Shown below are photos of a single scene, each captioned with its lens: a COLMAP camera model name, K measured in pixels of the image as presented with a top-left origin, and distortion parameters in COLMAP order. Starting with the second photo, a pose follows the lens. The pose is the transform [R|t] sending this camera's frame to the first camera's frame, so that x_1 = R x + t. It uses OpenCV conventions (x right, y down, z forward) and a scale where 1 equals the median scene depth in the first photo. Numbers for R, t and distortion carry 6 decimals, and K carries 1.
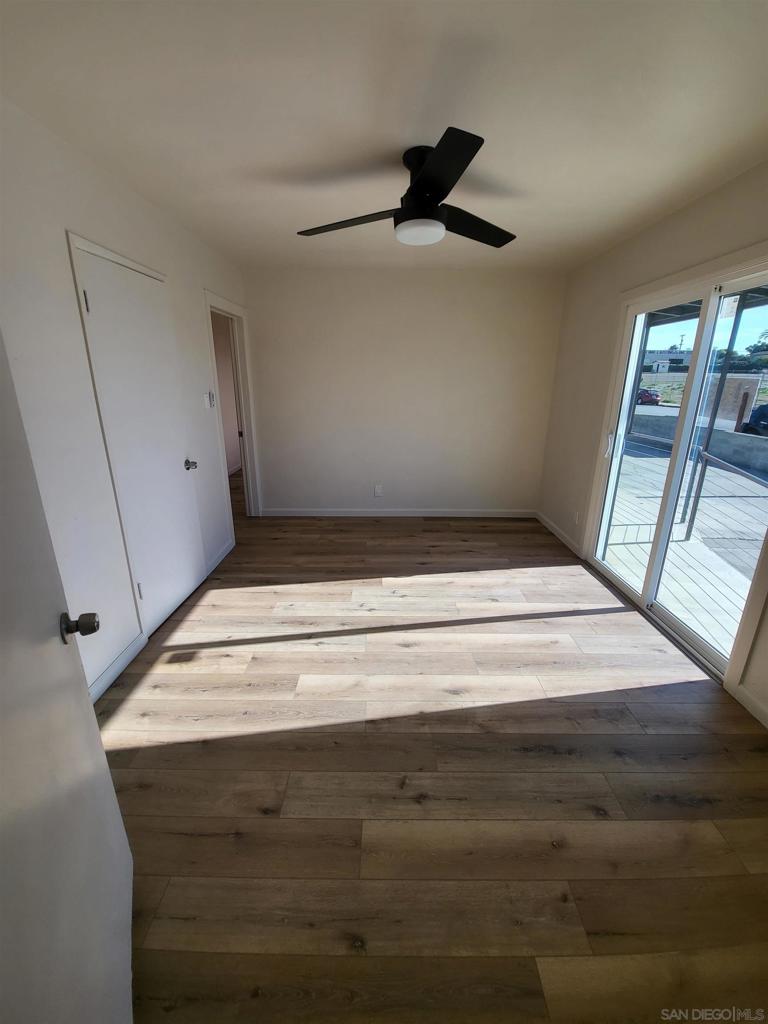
lens RADIAL K [[410.7, 0, 381.8], [0, 410.7, 499.5], [0, 0, 1]] dist [0.004107, -0.010900]
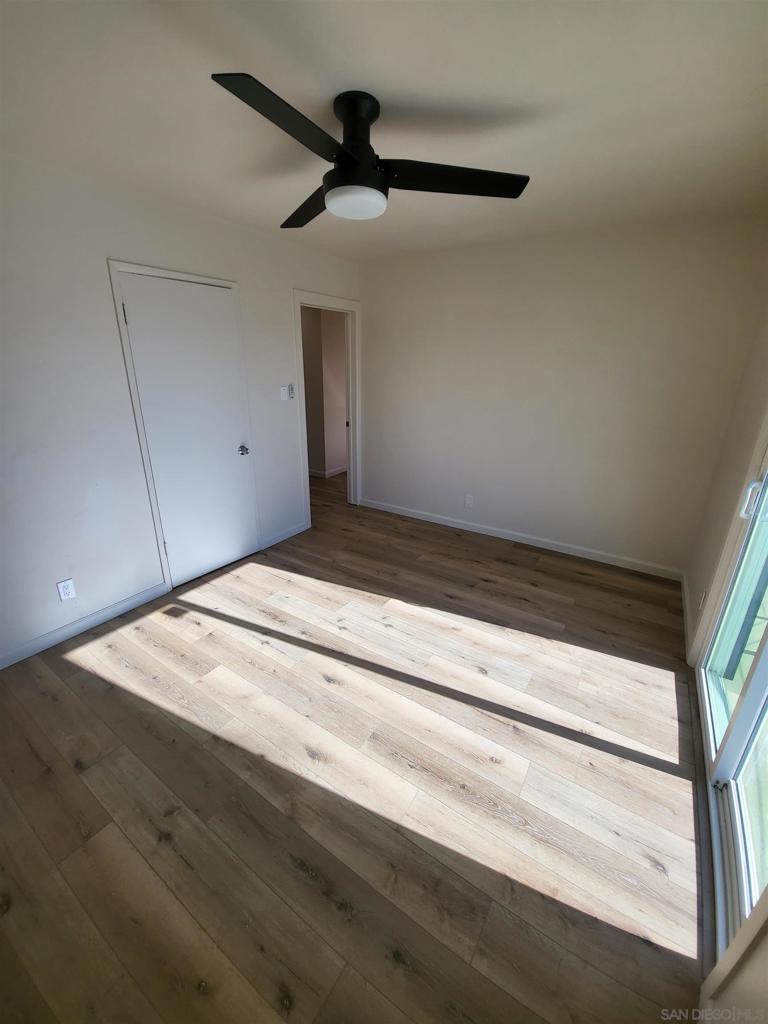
lens RADIAL K [[410.7, 0, 381.8], [0, 410.7, 499.5], [0, 0, 1]] dist [0.004107, -0.010900]
pose [[0.833815, 0.177763, -0.522640, 0.483141], [-0.160859, 0.983889, 0.078014, -0.104760], [0.528088, 0.019022, 0.848976, 0.254310]]
